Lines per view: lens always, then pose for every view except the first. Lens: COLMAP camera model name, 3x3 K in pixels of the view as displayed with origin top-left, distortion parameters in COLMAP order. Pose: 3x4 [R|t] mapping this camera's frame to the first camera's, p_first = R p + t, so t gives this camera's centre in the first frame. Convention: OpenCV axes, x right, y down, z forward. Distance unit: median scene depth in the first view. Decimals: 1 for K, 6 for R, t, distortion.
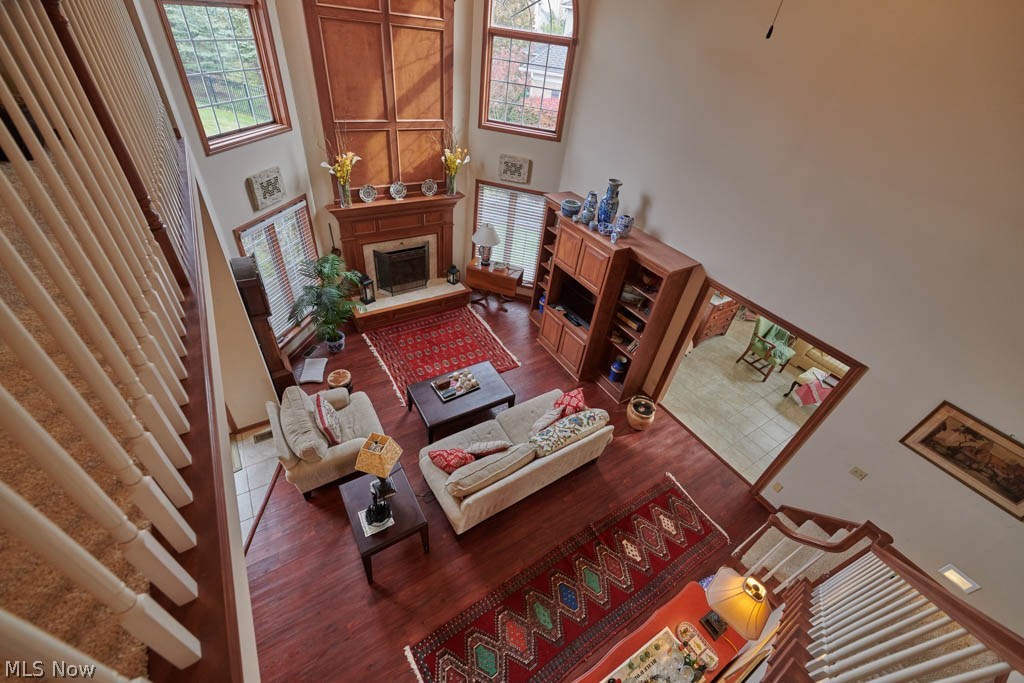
lens RADIAL K [[407.6, 0, 506.5], [0, 407.6, 340.8], [0, 0, 1]] dist [-0.002452, -0.000278]
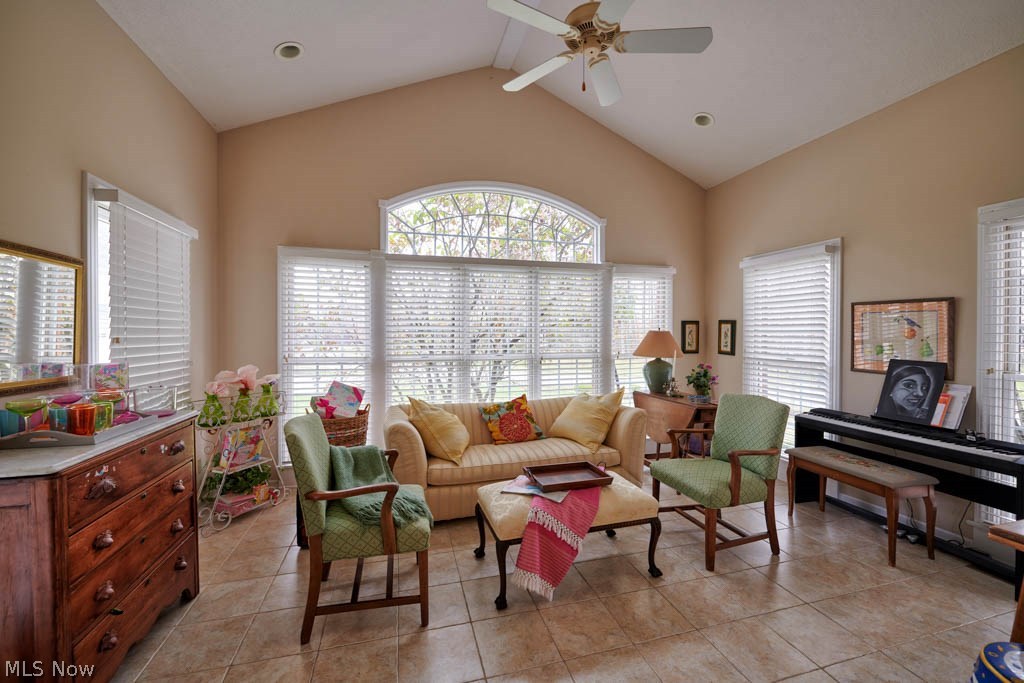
lens RADIAL K [[410.9, 0, 513.3], [0, 410.9, 337.9], [0, 0, 1]] dist [-0.003835, -0.001042]
pose [[0.271015, -0.106479, 0.956668, 0.399016], [0.624044, 0.776142, -0.090399, 0.010175], [-0.732885, 0.621503, 0.276794, 0.758009]]
